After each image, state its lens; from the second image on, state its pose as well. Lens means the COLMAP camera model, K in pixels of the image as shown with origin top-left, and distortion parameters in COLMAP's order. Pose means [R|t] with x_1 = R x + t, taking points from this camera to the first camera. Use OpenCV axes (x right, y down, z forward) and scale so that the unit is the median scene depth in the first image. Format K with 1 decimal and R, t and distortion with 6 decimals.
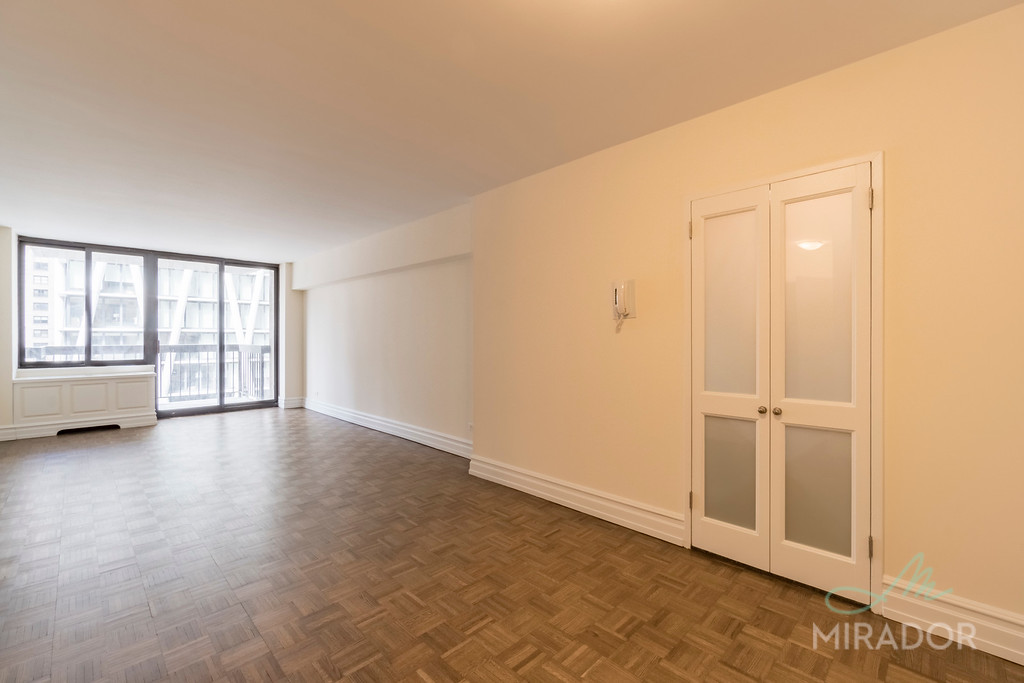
lens RADIAL K [[448.9, 0, 511.1], [0, 448.9, 339.3], [0, 0, 1]] dist [0.001273, 0.000527]
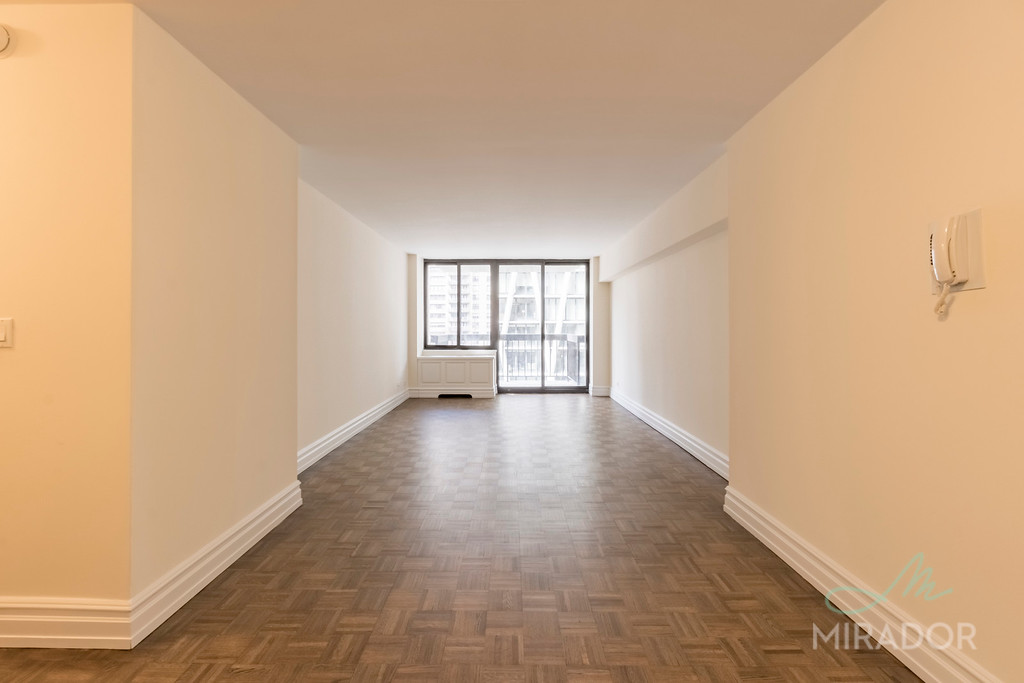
lens RADIAL K [[448.9, 0, 508.0], [0, 448.9, 326.9], [0, 0, 1]] dist [0.001273, 0.000527]
pose [[0.701659, -0.002009, -0.712510, 0.133768], [-0.002232, 0.999985, -0.005018, -0.001693], [0.712509, 0.005111, 0.701644, 0.153132]]
